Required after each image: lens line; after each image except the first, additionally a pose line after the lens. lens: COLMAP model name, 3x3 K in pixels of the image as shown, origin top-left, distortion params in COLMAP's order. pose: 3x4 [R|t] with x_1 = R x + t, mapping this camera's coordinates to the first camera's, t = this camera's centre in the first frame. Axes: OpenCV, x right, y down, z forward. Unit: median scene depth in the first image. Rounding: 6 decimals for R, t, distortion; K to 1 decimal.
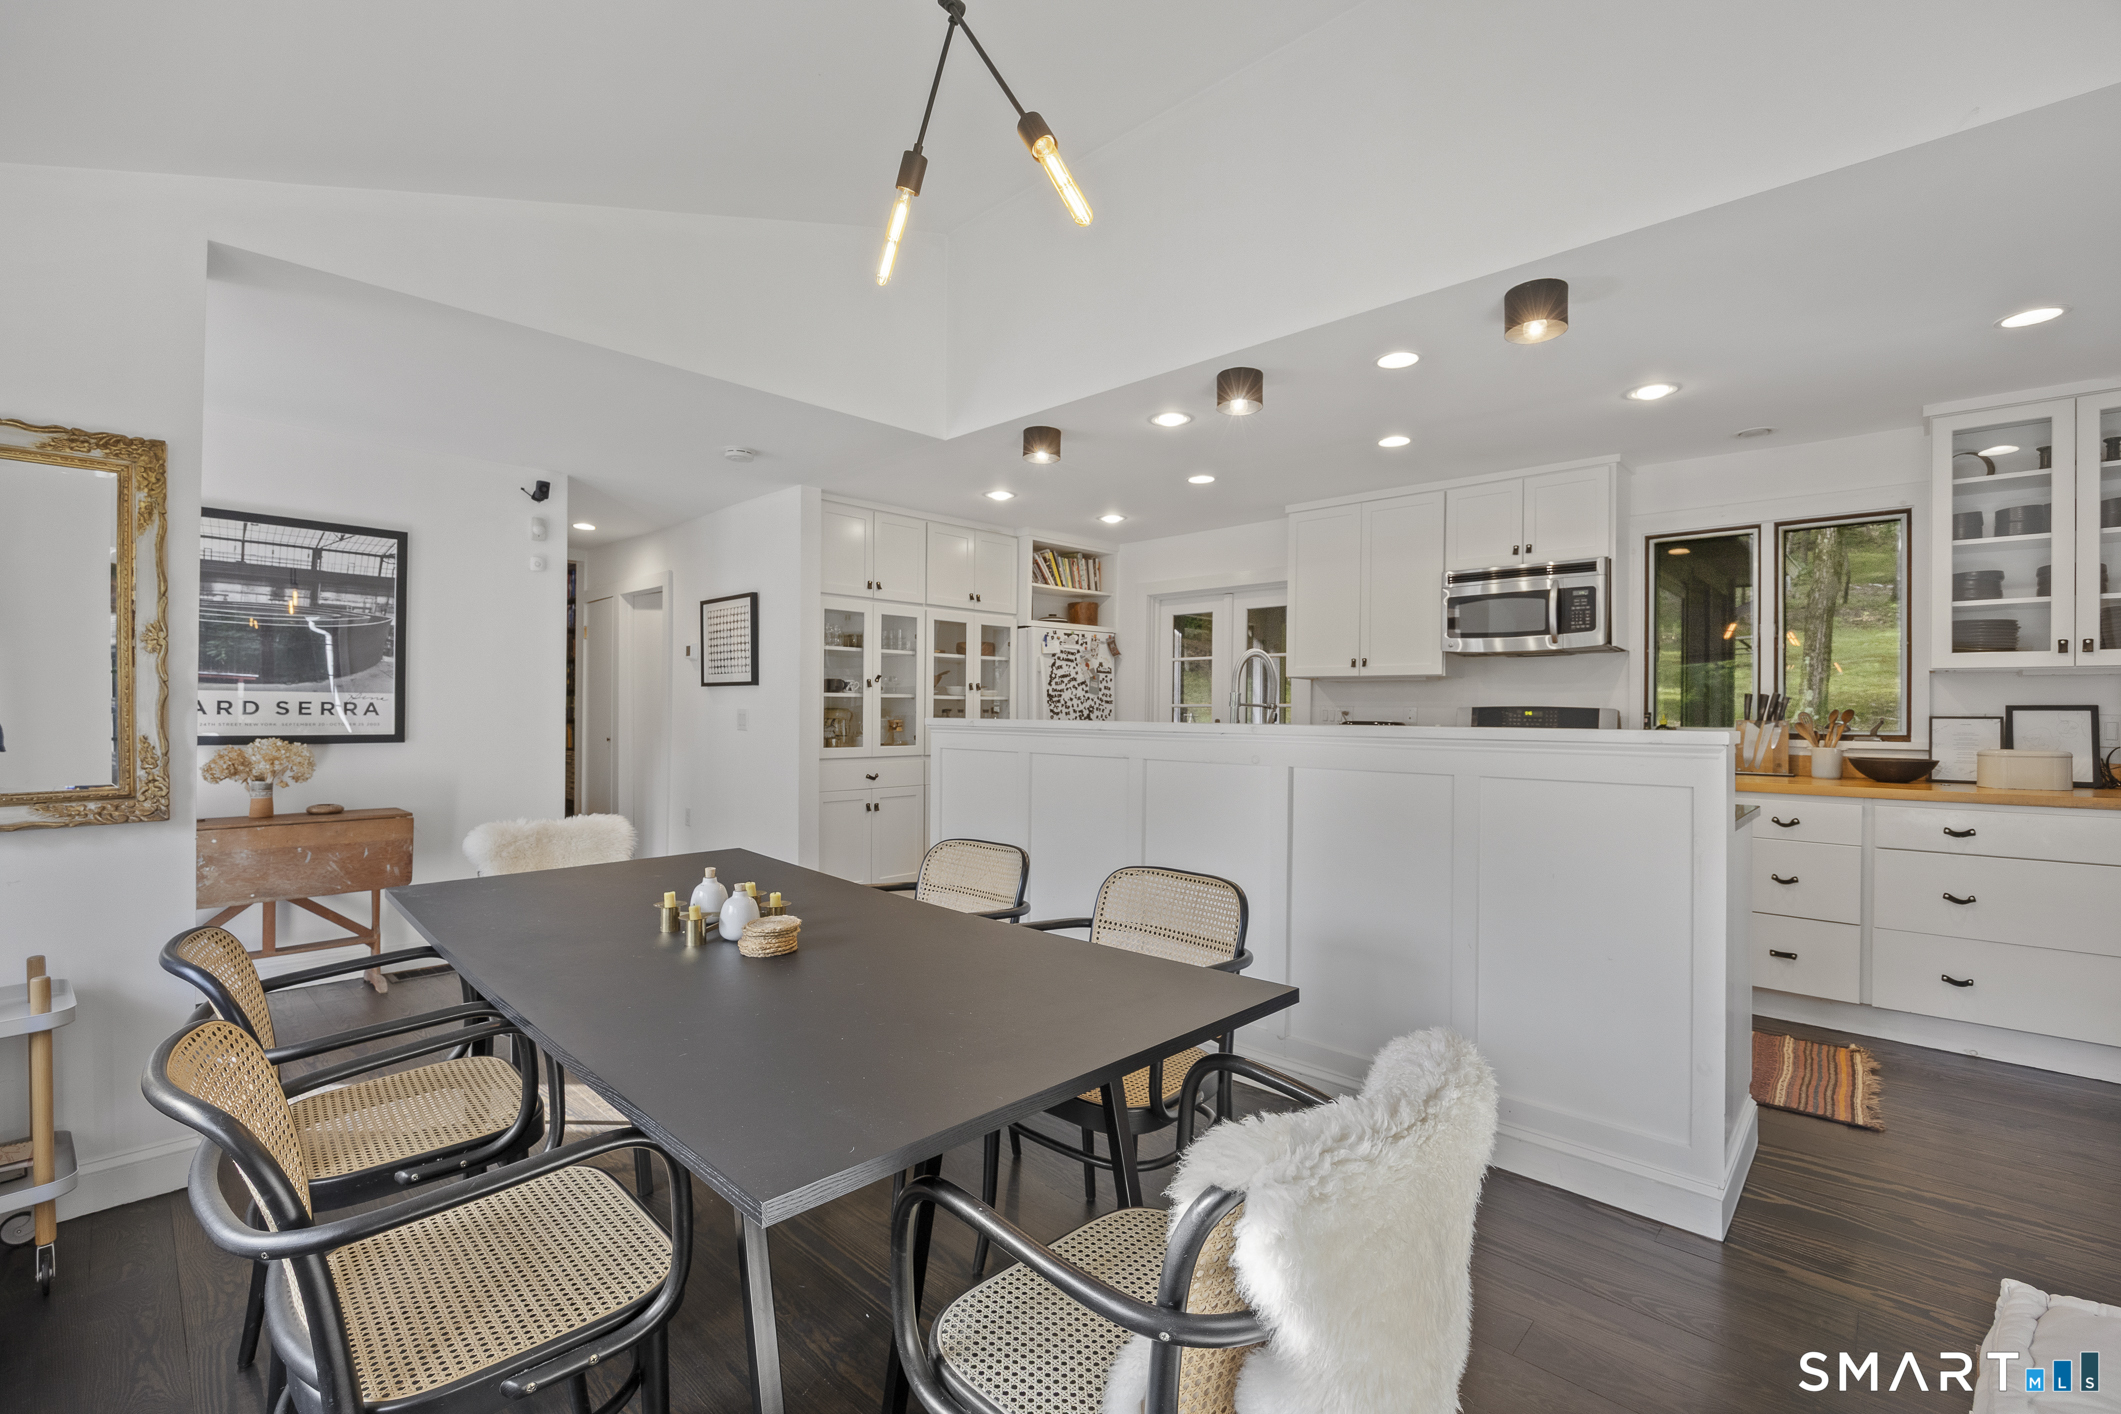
lens RADIAL K [[903.9, 0, 1060.5], [0, 903.9, 707.0], [0, 0, 1]] dist [0.002320, 0.000228]
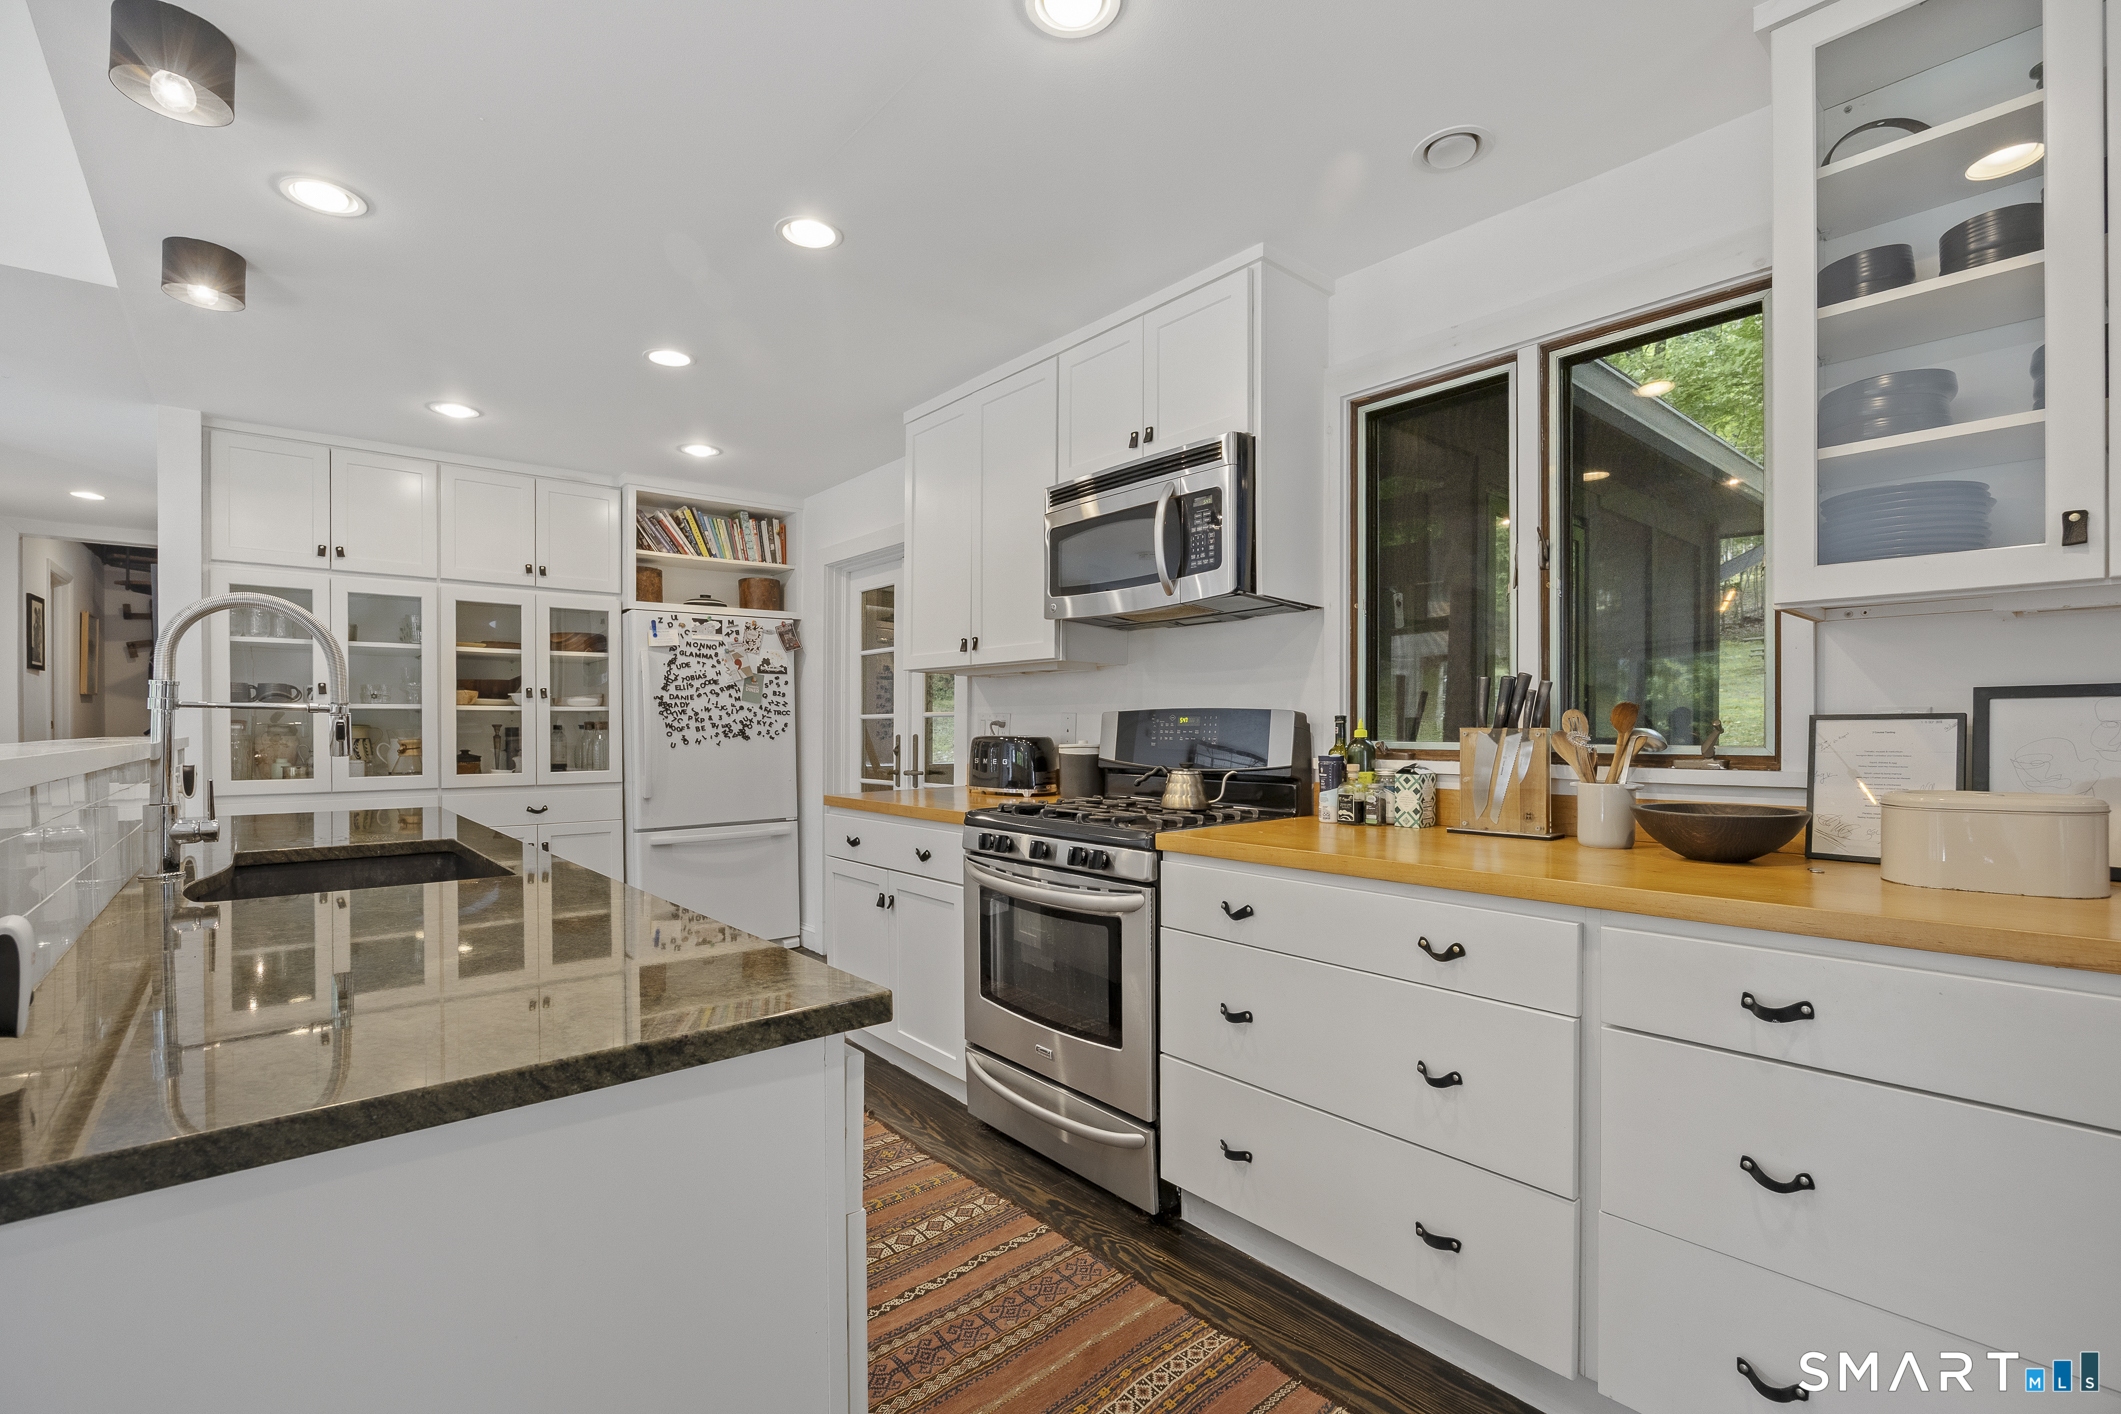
lens RADIAL K [[940.8, 0, 1019.0], [0, 940.8, 733.4], [0, 0, 1]] dist [-0.000865, 0.000029]
pose [[0.994093, -0.009176, -0.108146, 0.489838], [0.010280, 0.999901, 0.009659, 0.008598], [0.108046, -0.010714, 0.994088, 0.385759]]
